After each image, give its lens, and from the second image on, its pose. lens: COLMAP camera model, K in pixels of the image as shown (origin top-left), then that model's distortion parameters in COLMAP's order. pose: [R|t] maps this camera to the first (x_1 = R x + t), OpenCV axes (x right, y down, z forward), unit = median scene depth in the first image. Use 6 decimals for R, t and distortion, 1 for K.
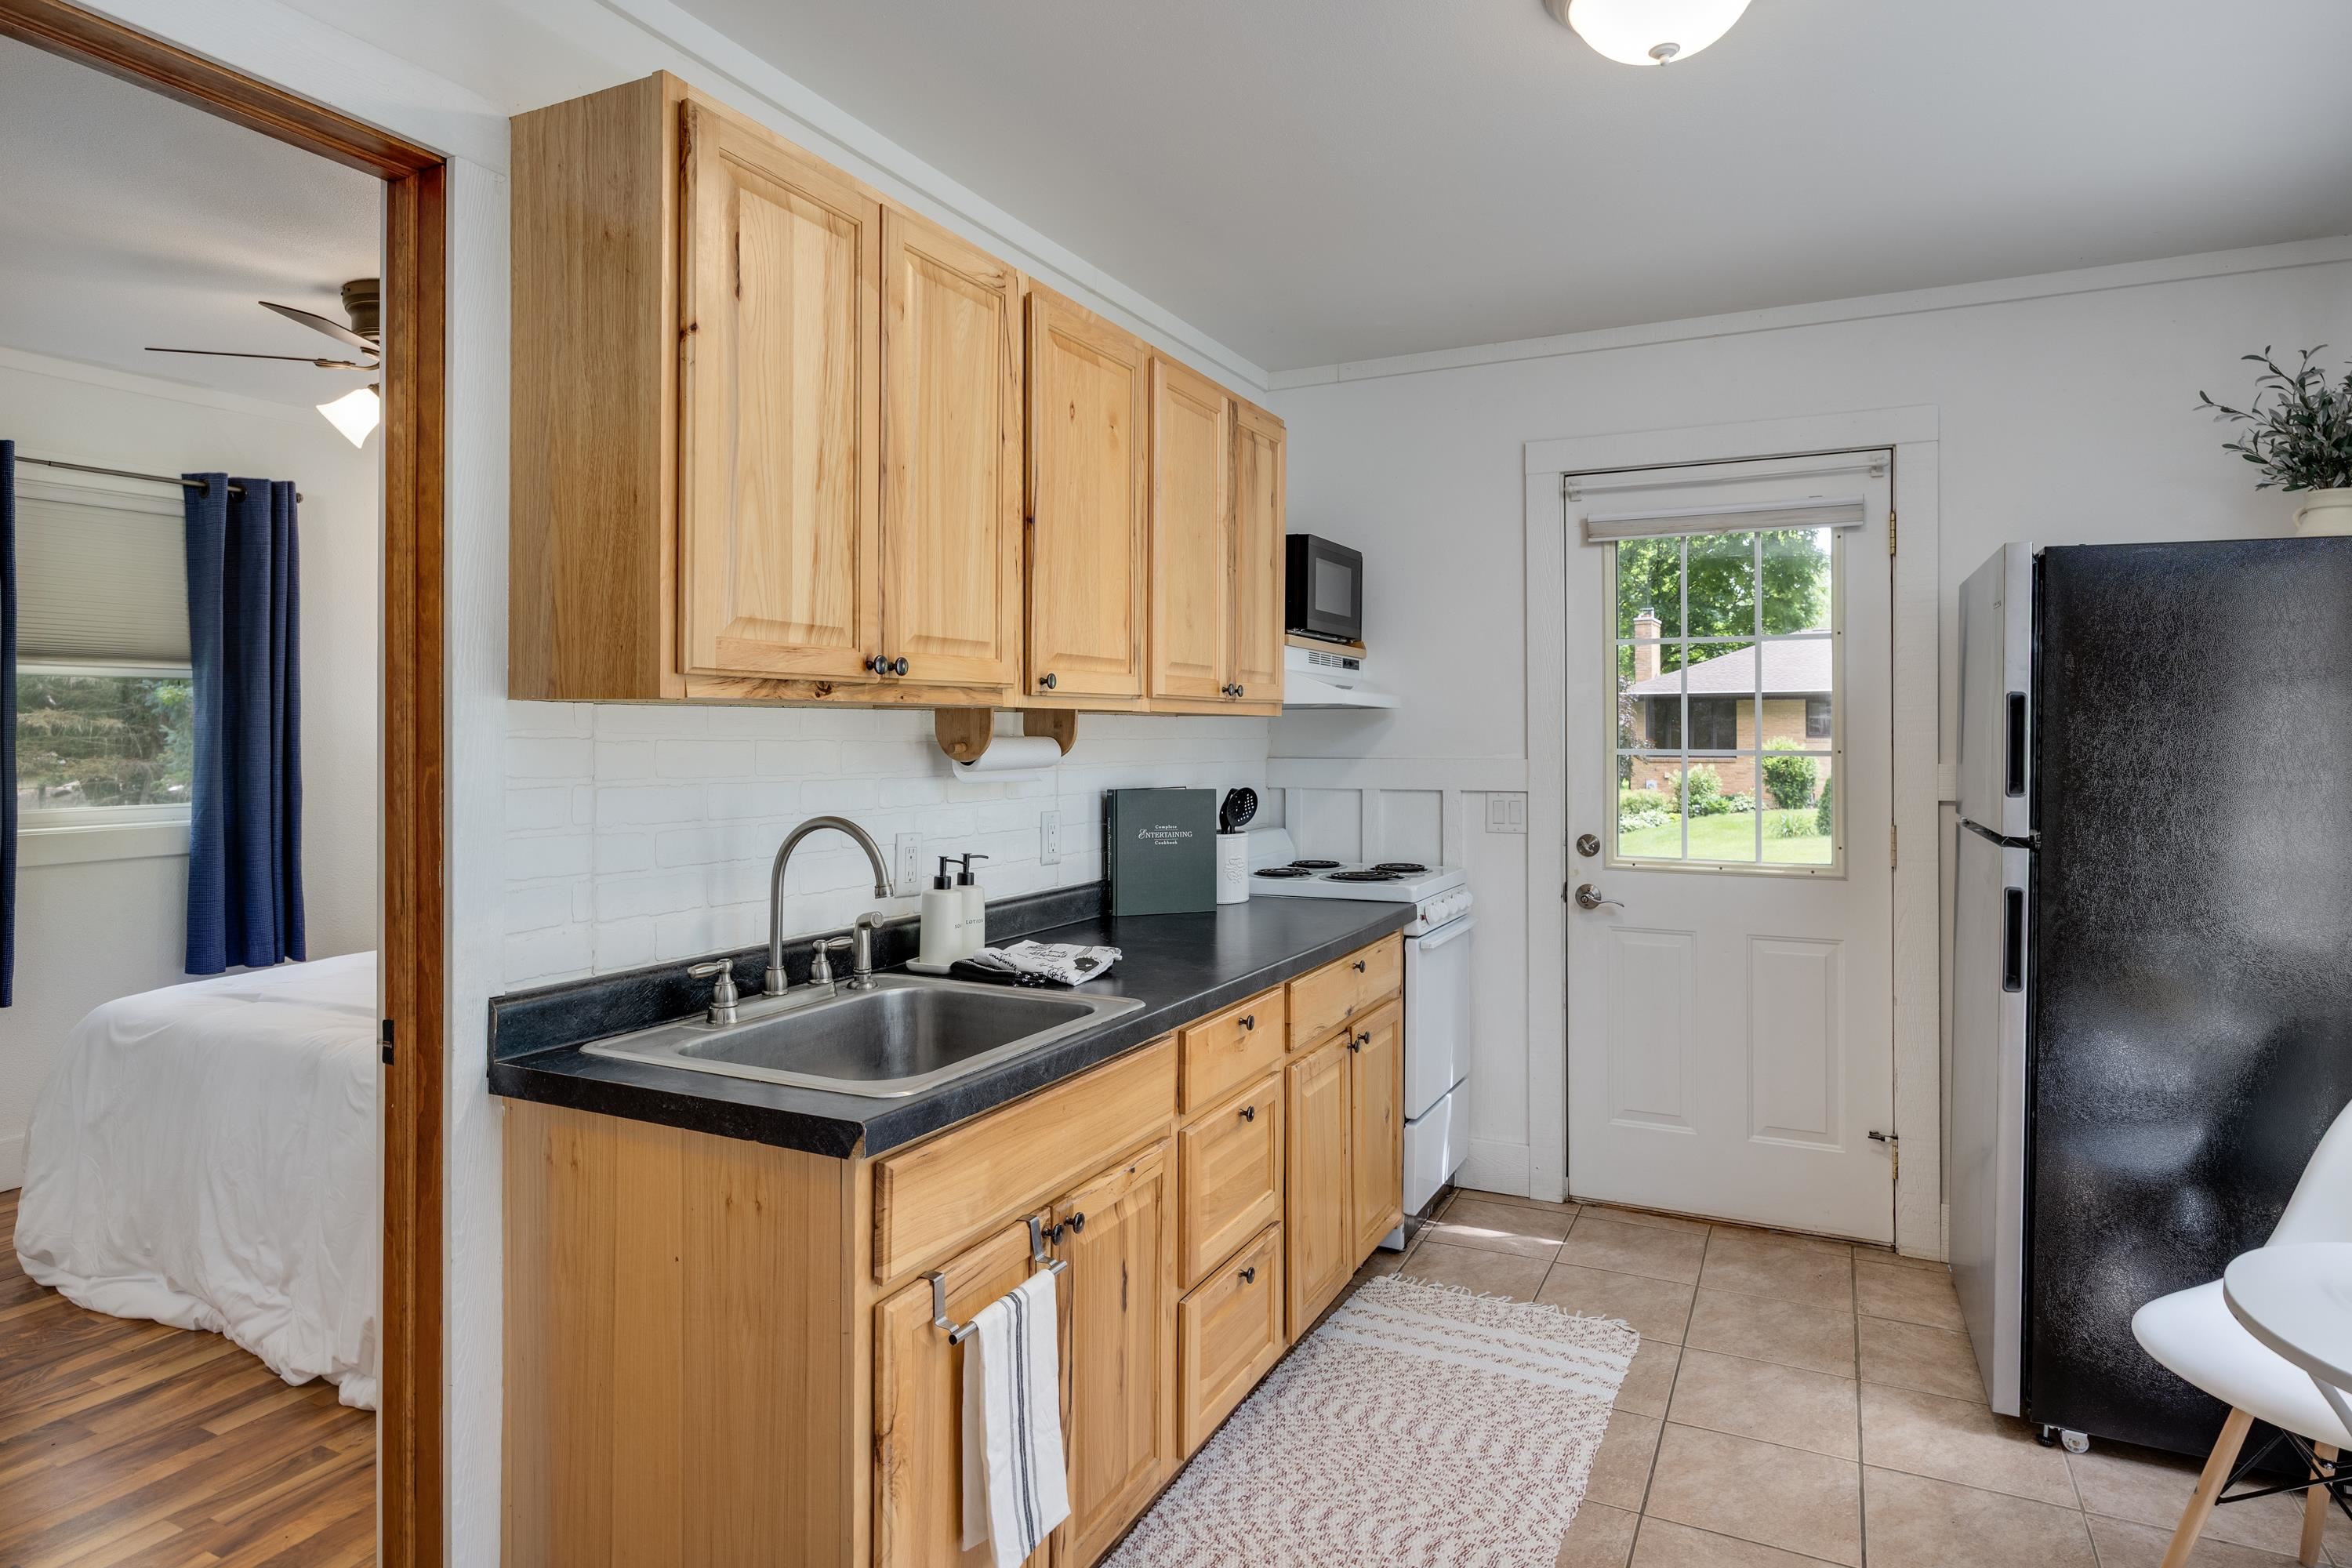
lens RADIAL K [[1260.0, 0, 1180.2], [0, 1260.0, 740.8], [0, 0, 1]] dist [-0.002579, -0.000384]
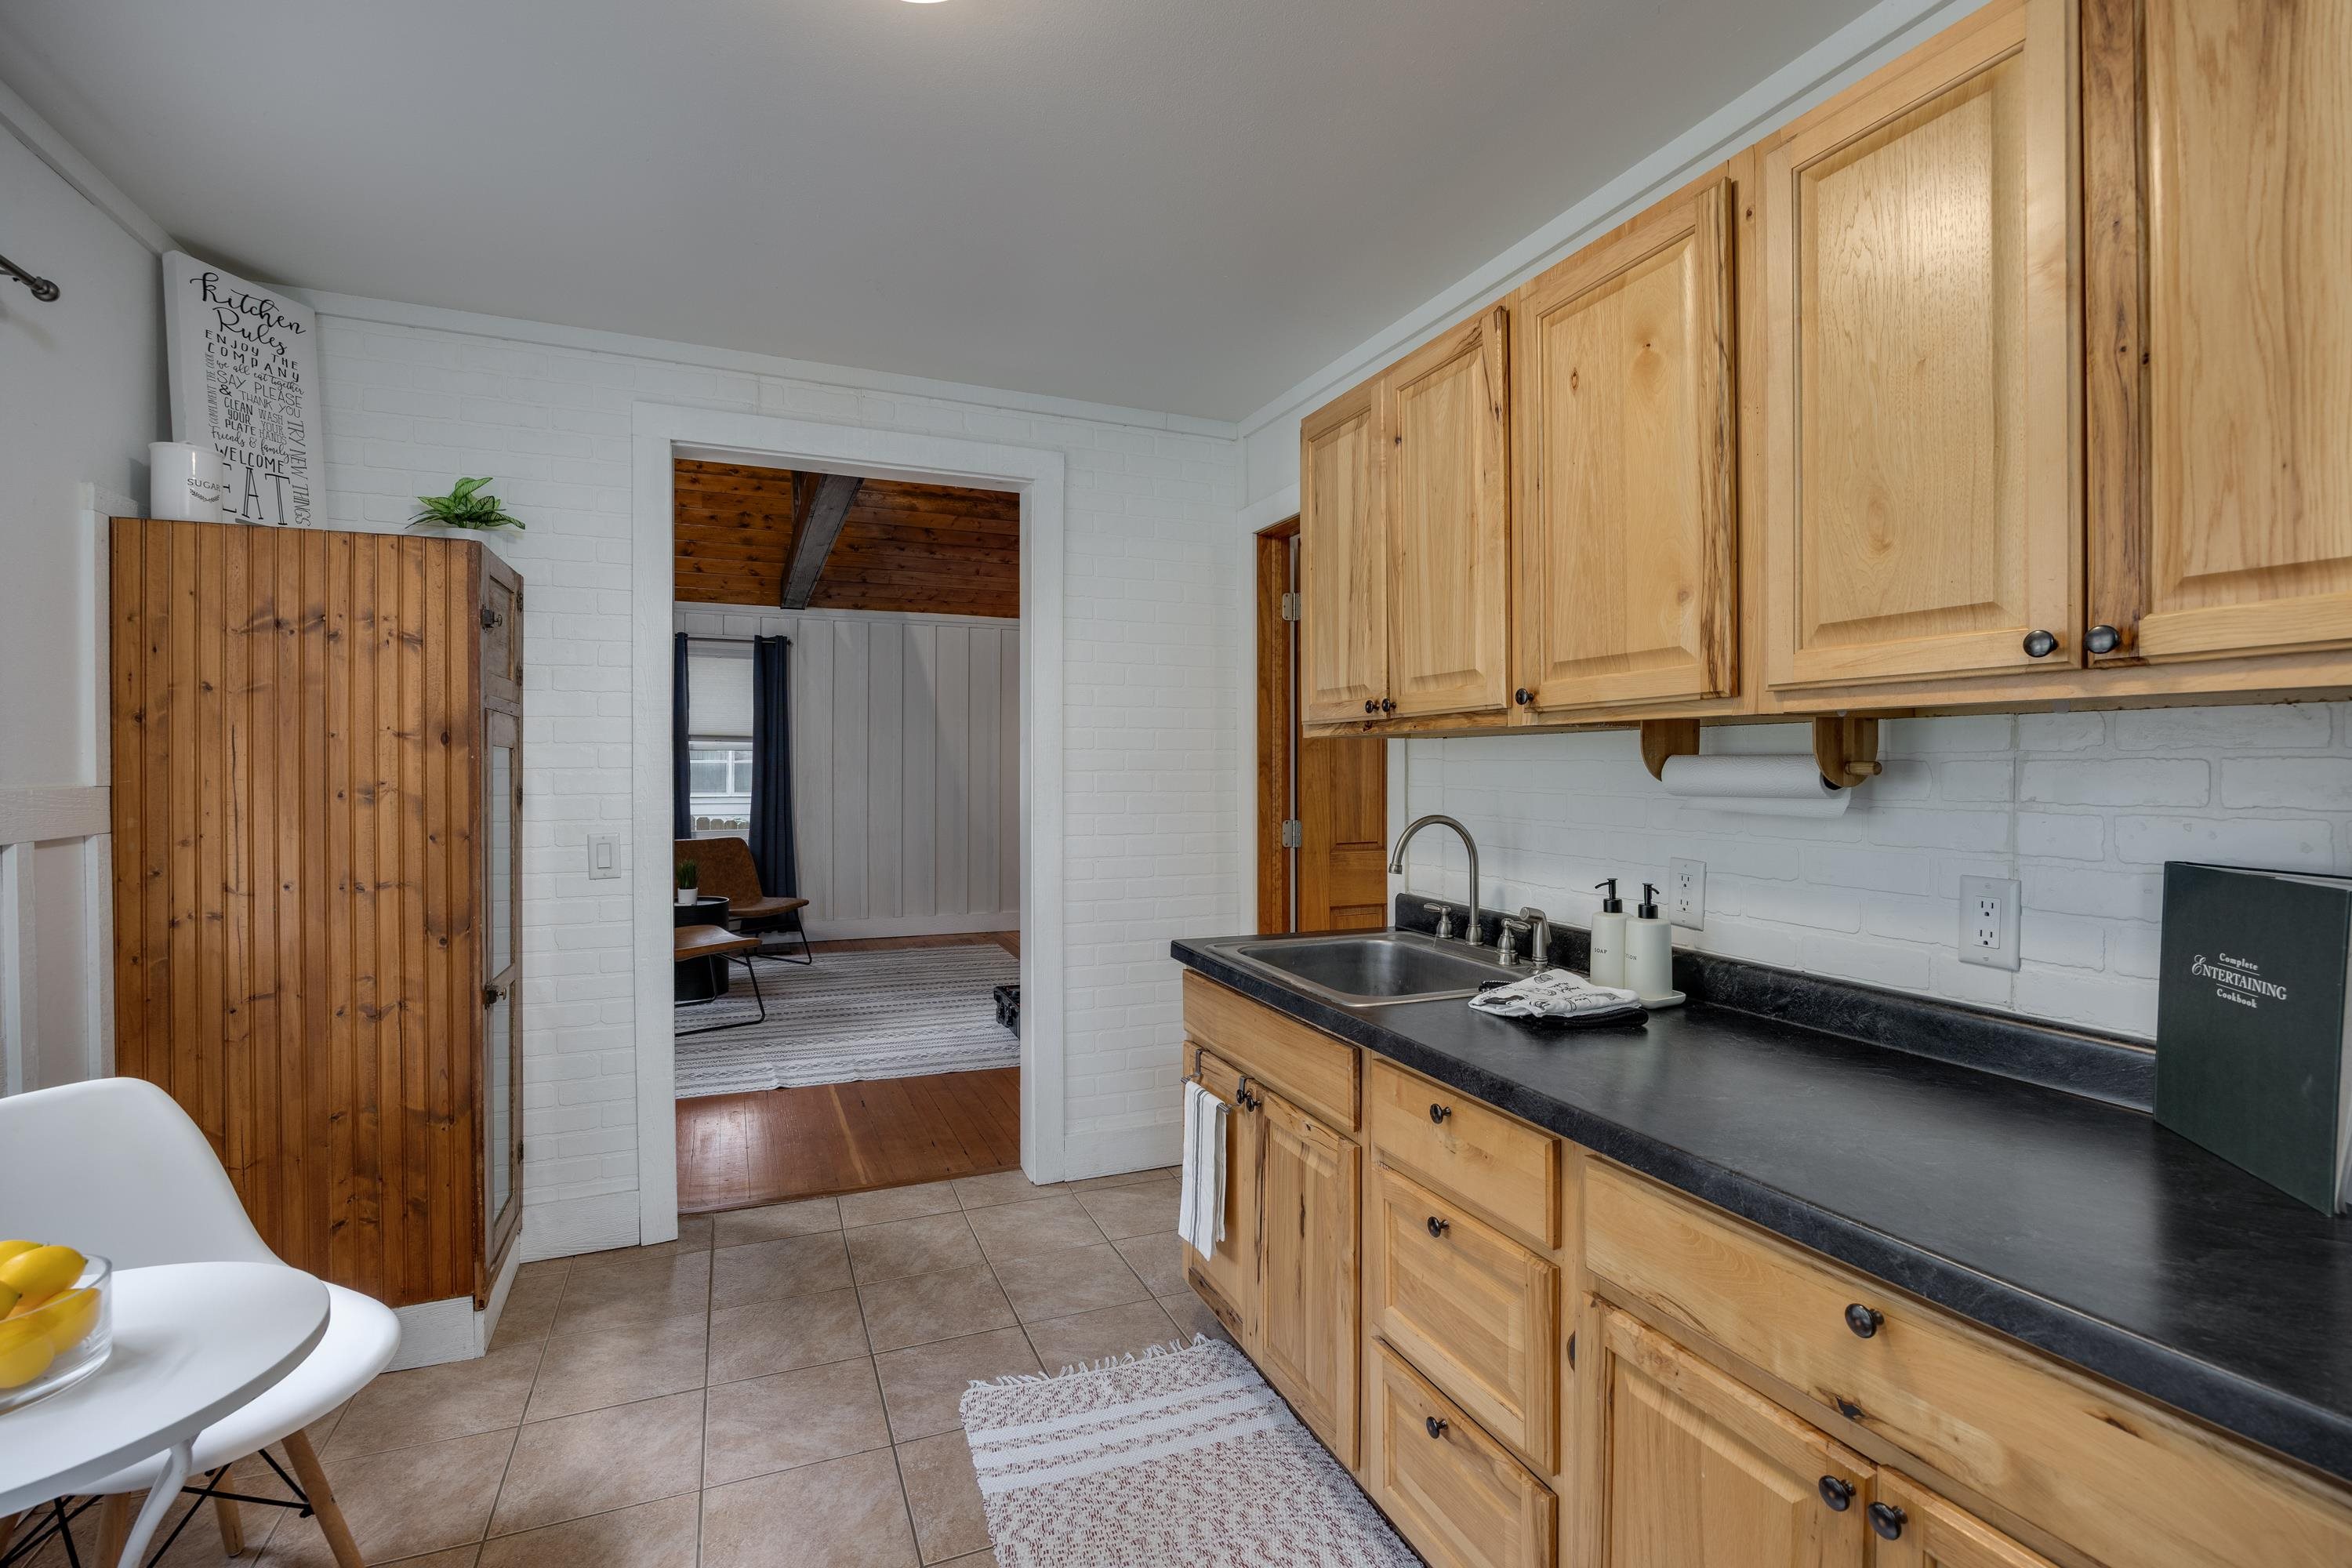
lens RADIAL K [[1075.4, 0, 1171.7], [0, 1075.4, 765.4], [0, 0, 1]] dist [-0.012831, 0.001070]
pose [[-0.648408, 0.003617, -0.761284, 0.581337], [-0.000743, 0.999985, 0.005384, 0.000118], [0.761292, 0.004057, -0.648396, 1.123087]]
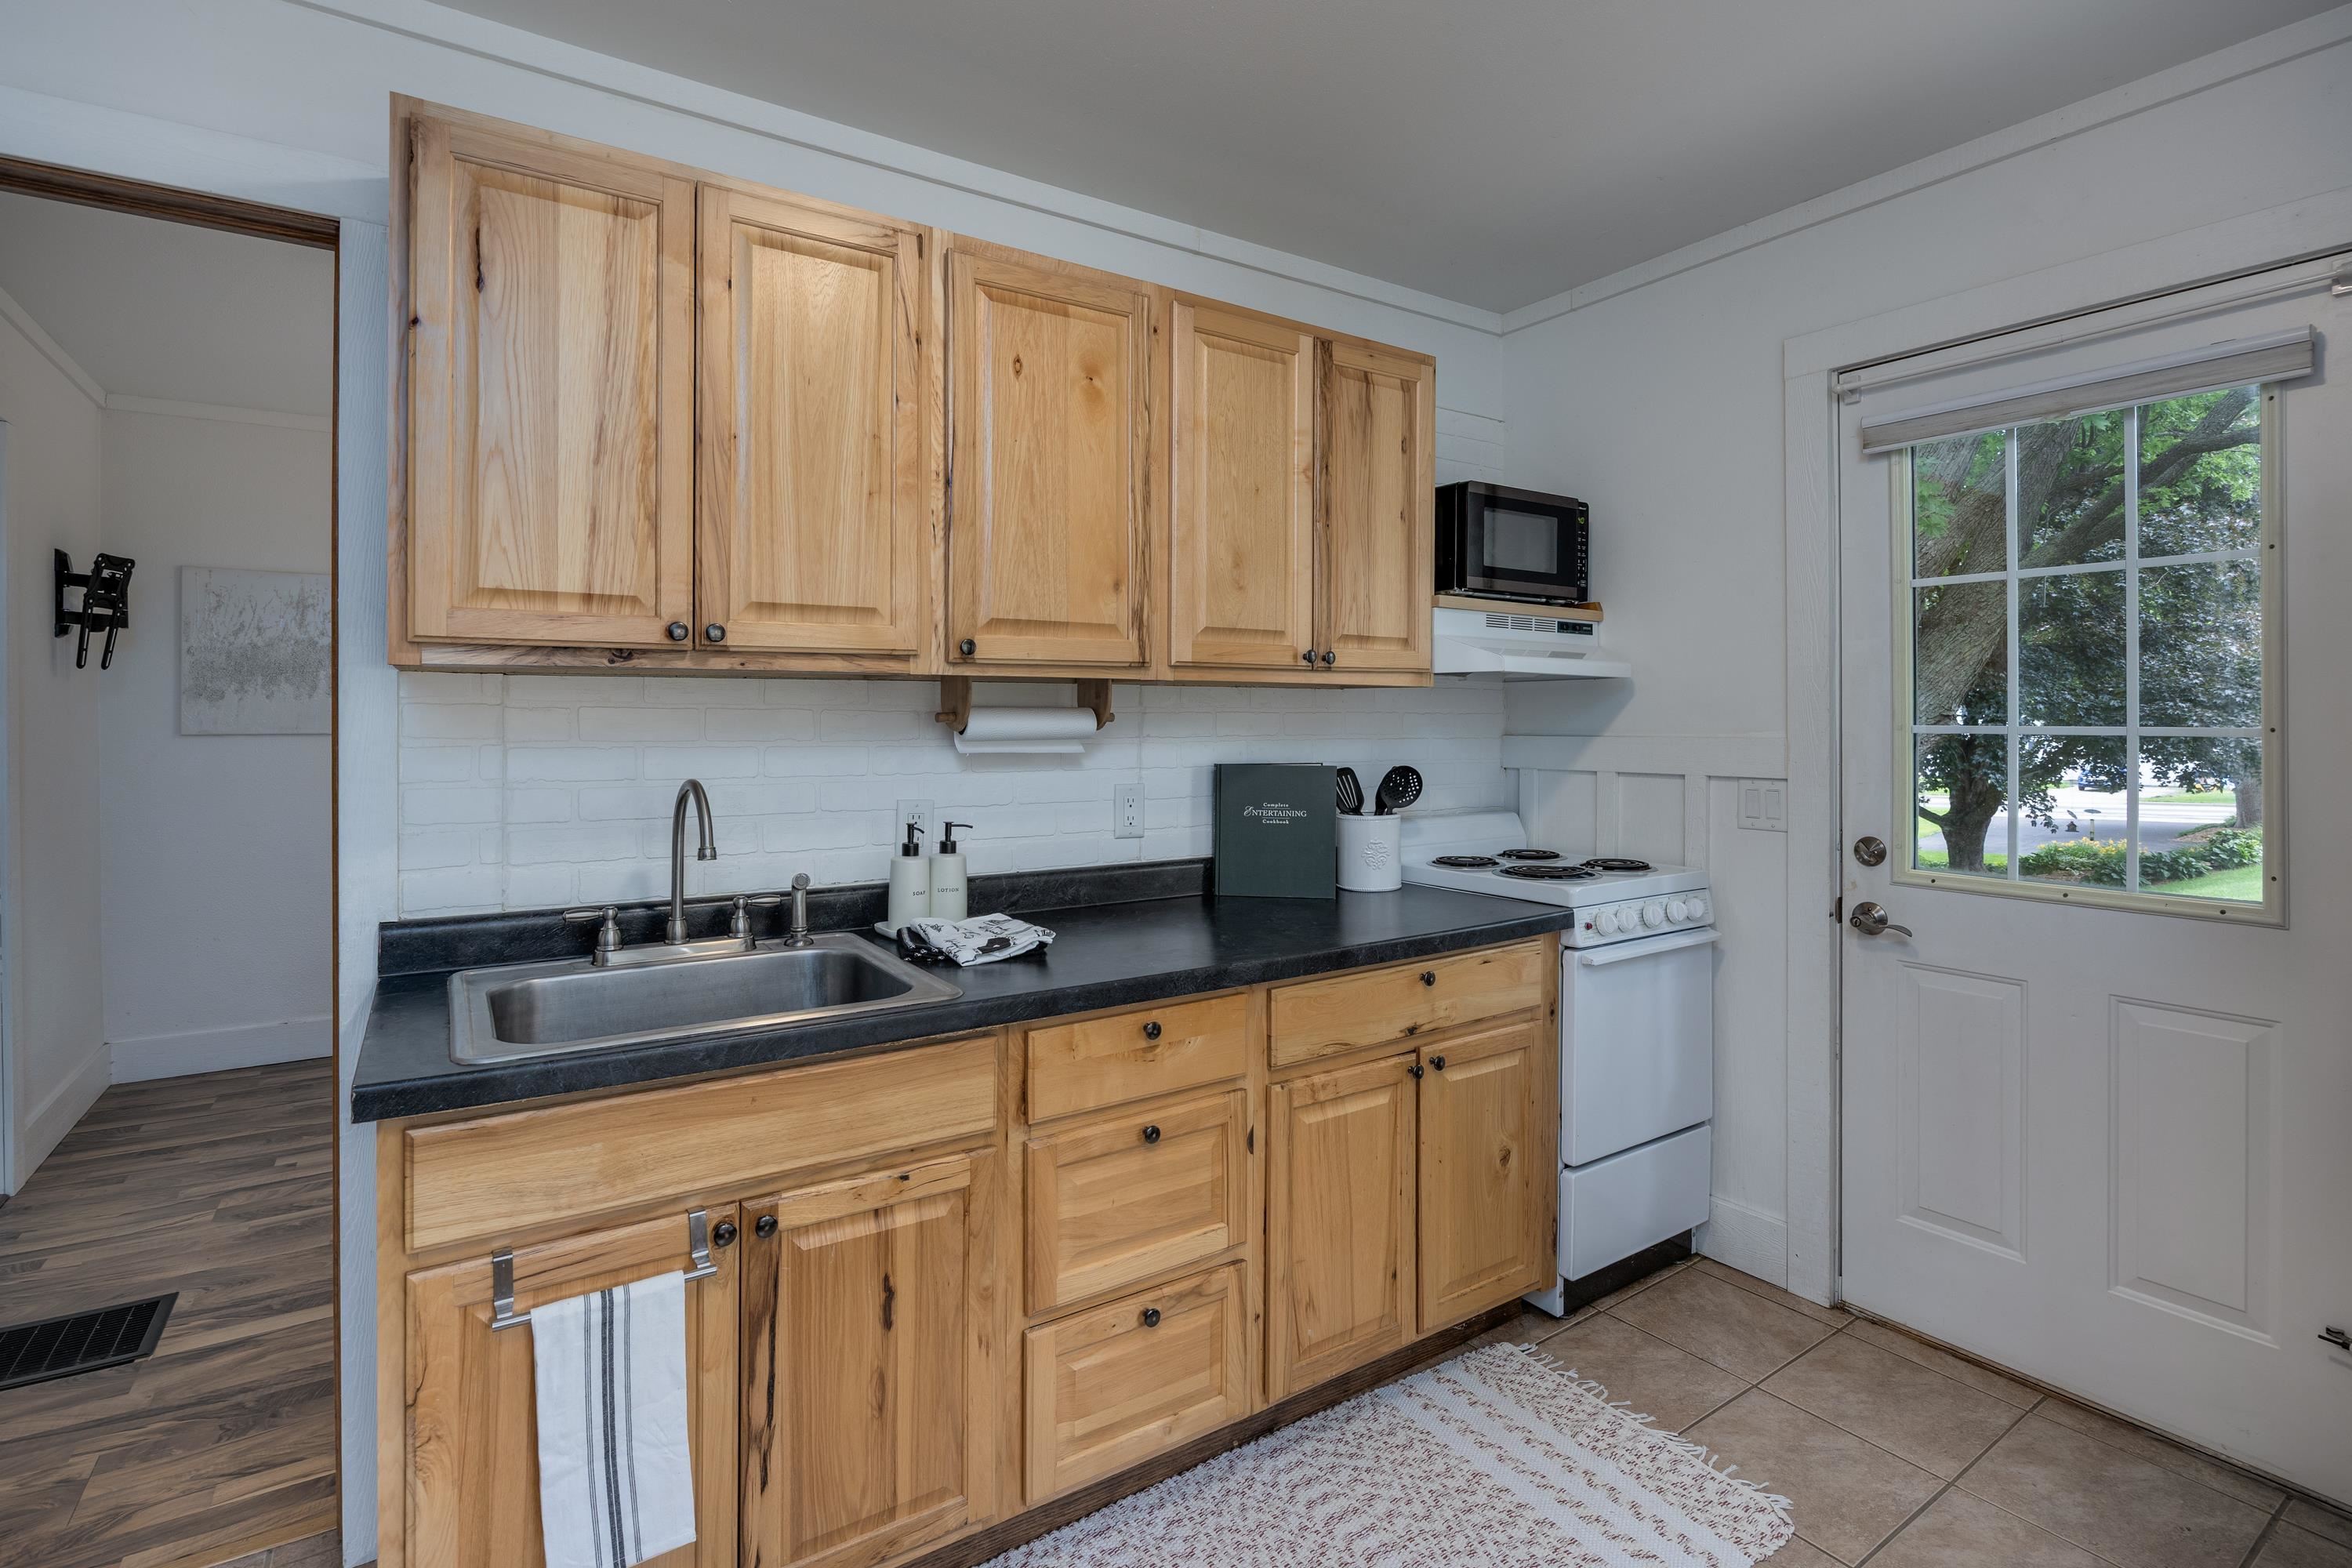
lens RADIAL K [[1075.4, 0, 1169.9], [0, 1075.4, 728.4], [0, 0, 1]] dist [-0.012831, 0.001070]
pose [[0.870322, 0.004330, -0.492464, 0.369900], [-0.002781, 0.999989, 0.003877, 0.009347], [0.492475, -0.002005, 0.870324, 0.306037]]
